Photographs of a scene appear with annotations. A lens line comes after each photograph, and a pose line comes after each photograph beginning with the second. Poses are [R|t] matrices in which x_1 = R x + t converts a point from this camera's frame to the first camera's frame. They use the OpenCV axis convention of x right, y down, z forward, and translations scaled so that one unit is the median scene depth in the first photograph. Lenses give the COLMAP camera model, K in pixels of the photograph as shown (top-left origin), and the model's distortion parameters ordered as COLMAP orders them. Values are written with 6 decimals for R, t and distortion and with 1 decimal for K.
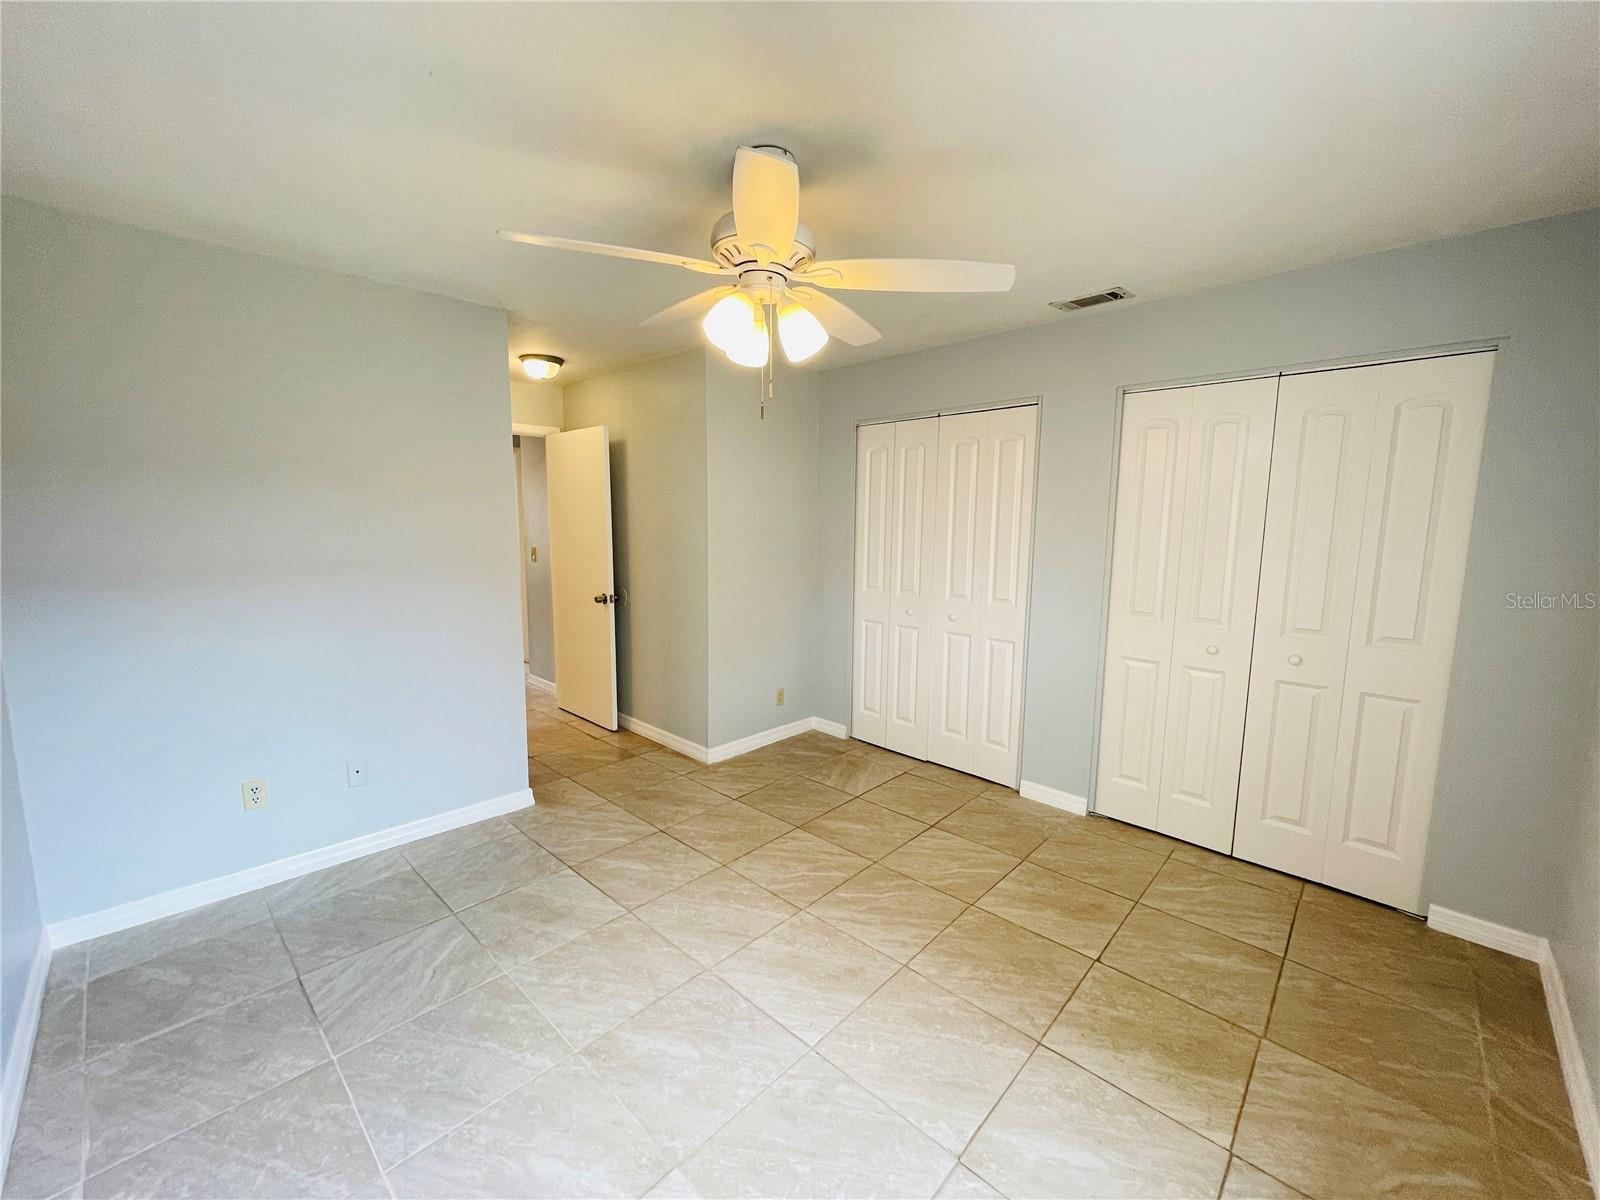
lens RADIAL K [[643.7, 0, 800.0], [0, 643.7, 600.0], [0, 0, 1]] dist [-0.002078, 0.005371]
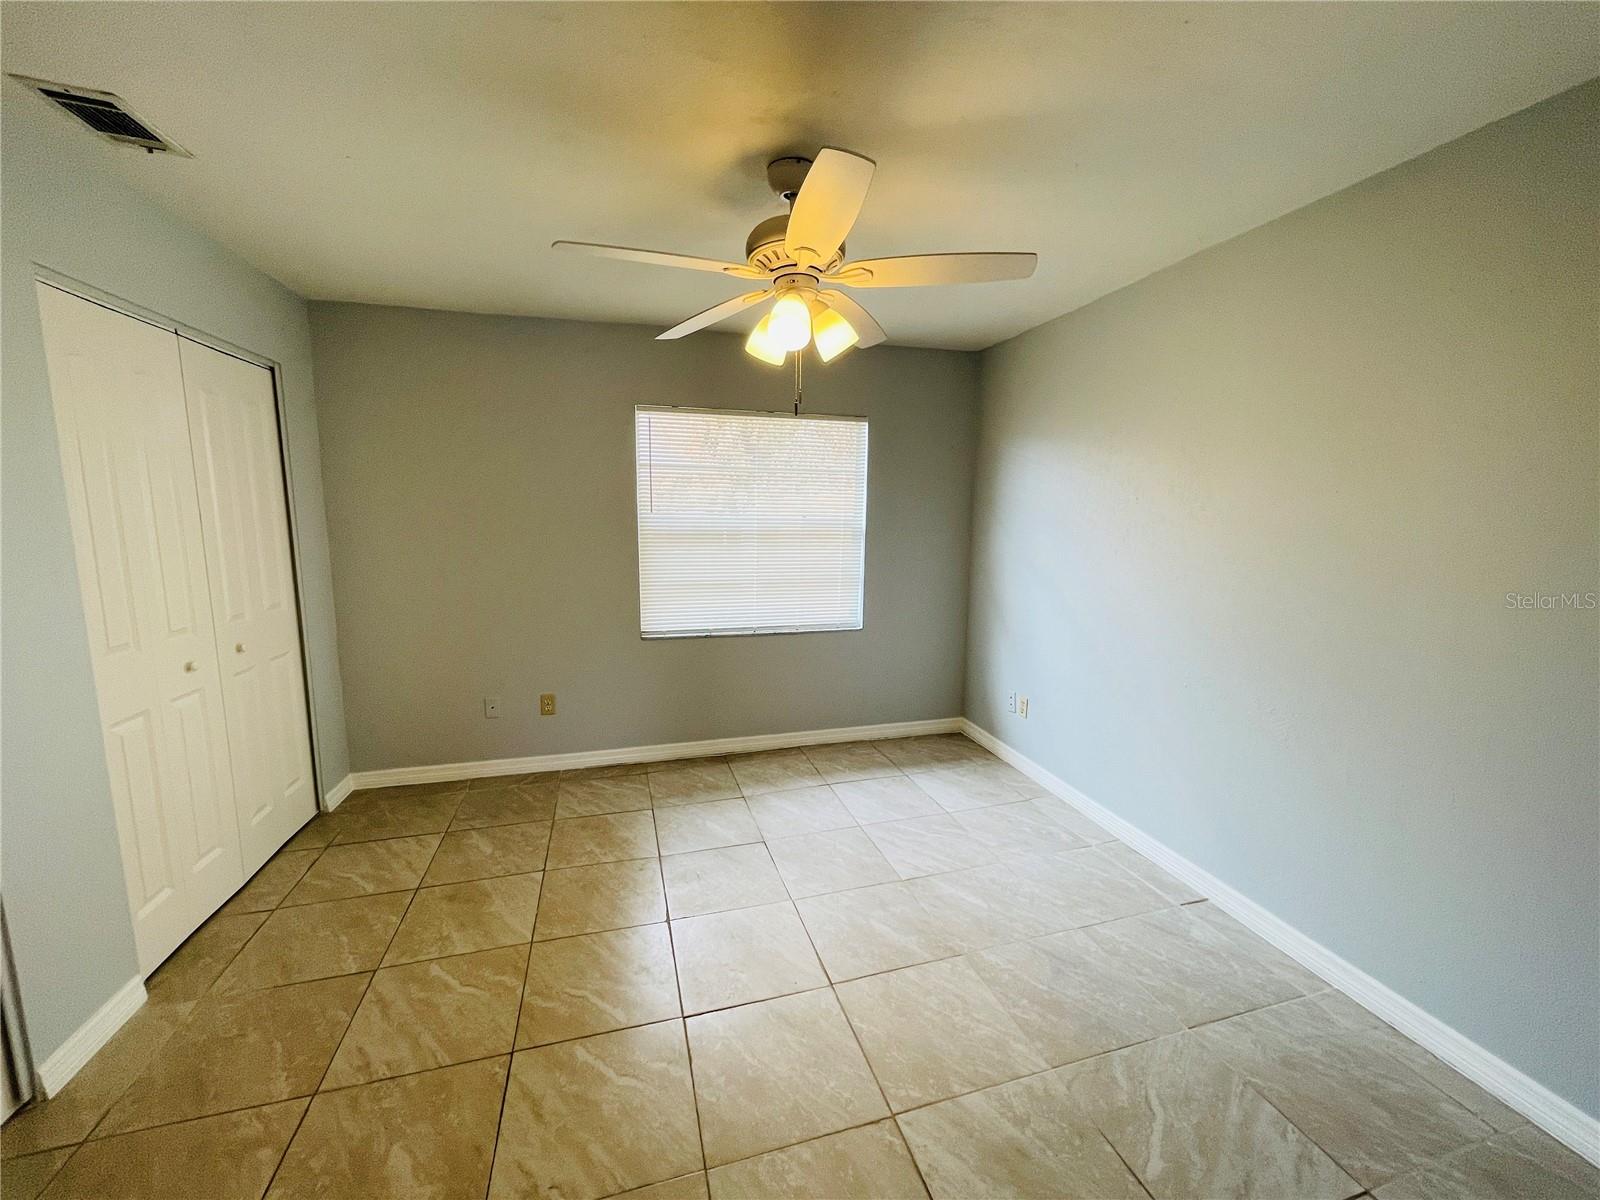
lens RADIAL K [[643.7, 0, 800.0], [0, 643.7, 600.0], [0, 0, 1]] dist [-0.002078, 0.005371]
pose [[-0.859824, -0.085631, 0.503359, -0.506102], [0.050005, 0.966975, 0.249917, -0.206111], [-0.508136, 0.240055, -0.827147, 1.585400]]
